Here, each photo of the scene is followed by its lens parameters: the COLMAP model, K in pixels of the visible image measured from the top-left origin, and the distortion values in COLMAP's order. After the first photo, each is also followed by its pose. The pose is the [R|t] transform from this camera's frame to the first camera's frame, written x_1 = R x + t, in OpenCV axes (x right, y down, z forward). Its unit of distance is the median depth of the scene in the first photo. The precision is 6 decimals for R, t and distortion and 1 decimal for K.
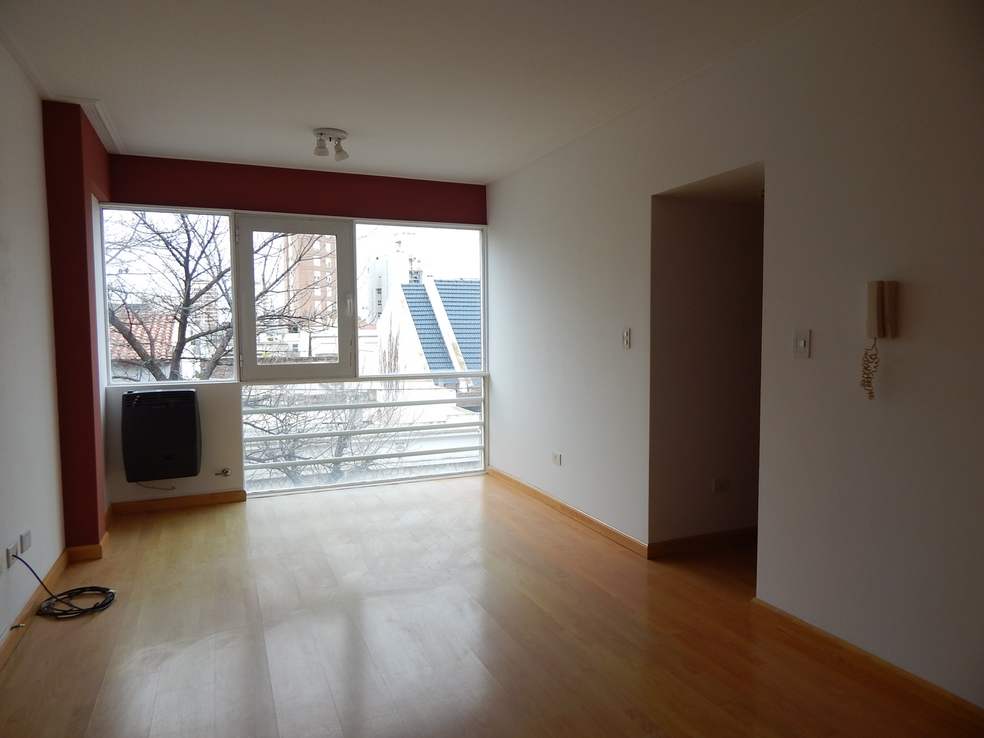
lens RADIAL K [[646.9, 0, 489.2], [0, 646.9, 369.2], [0, 0, 1]] dist [0.008018, -0.002616]
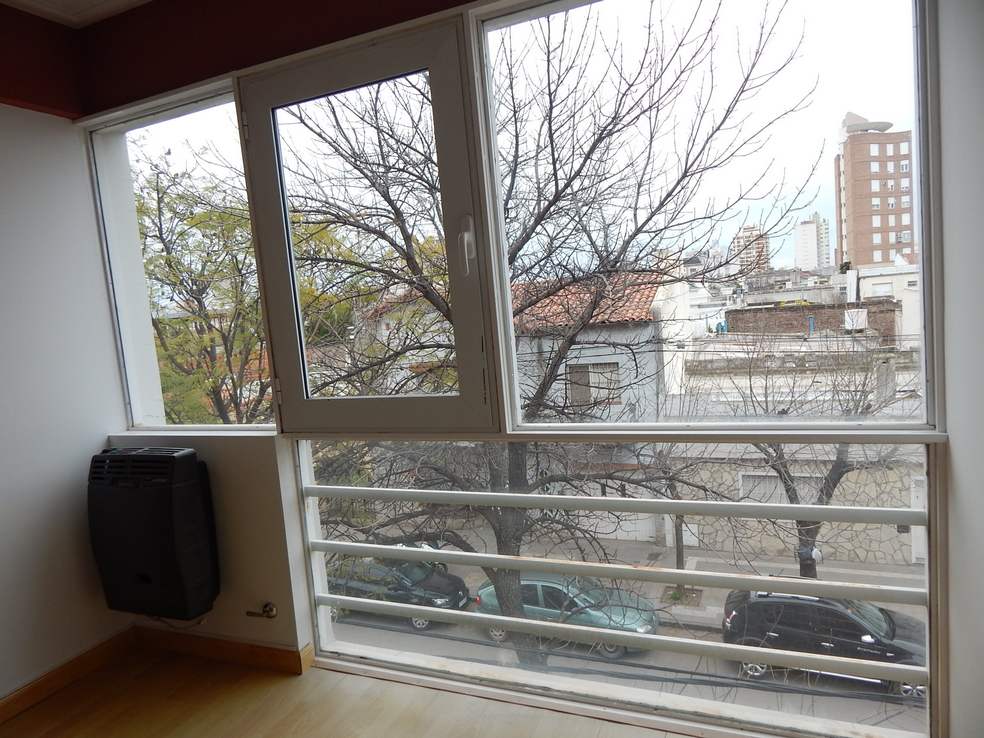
lens RADIAL K [[646.9, 0, 489.2], [0, 646.9, 369.2], [0, 0, 1]] dist [0.008018, -0.002616]
pose [[0.691426, 0.019736, -0.722178, 0.075439], [0.039137, 0.997136, 0.064720, -0.053522], [0.721386, -0.073013, 0.688673, 0.778027]]
